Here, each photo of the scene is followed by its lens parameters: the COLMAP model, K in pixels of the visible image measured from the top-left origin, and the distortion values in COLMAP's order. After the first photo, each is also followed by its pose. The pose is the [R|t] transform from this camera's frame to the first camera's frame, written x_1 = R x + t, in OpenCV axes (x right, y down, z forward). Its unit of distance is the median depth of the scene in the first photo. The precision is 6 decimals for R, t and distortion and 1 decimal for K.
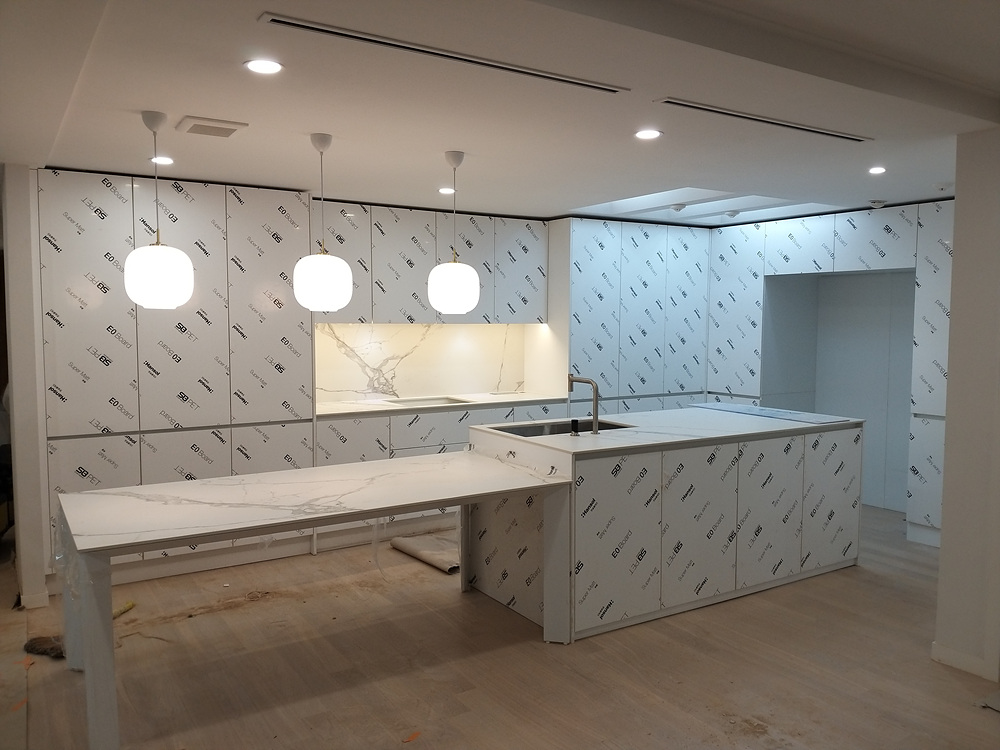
lens RADIAL K [[796.3, 0, 497.1], [0, 796.3, 378.6], [0, 0, 1]] dist [0.025456, -0.014343]
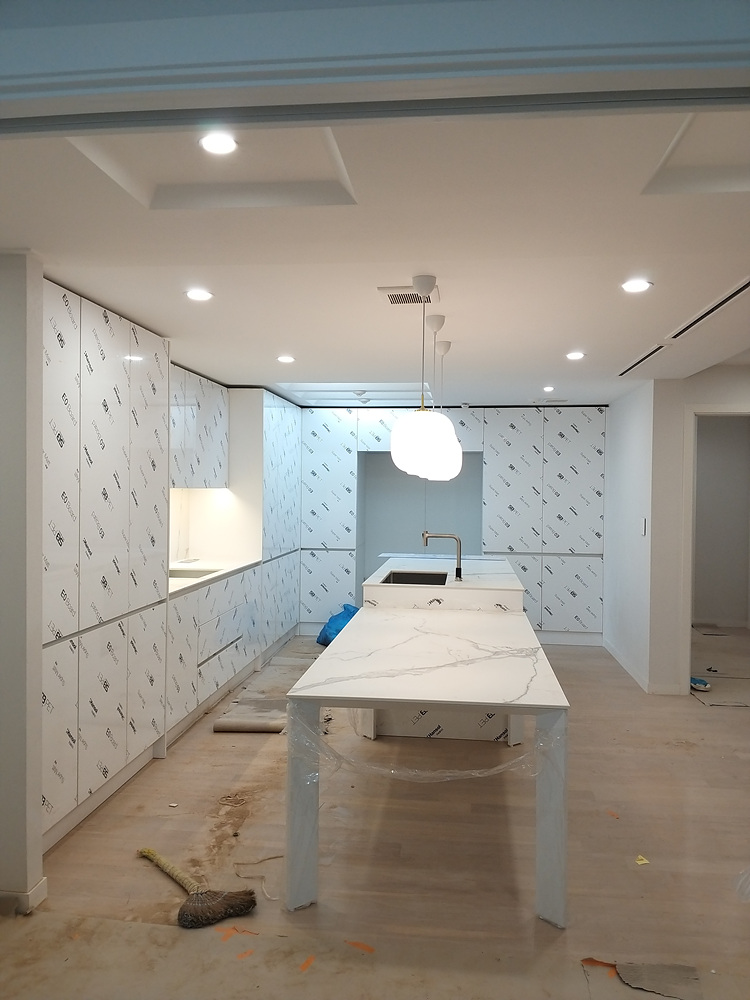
lens RADIAL K [[796.3, 0, 370.1], [0, 796.3, 496.9], [0, 0, 1]] dist [0.025456, -0.014343]
pose [[0.630091, -0.009414, 0.776464, -0.732819], [0.052564, 0.998150, -0.030554, -0.022917], [-0.774740, 0.060066, 0.629420, 0.253503]]
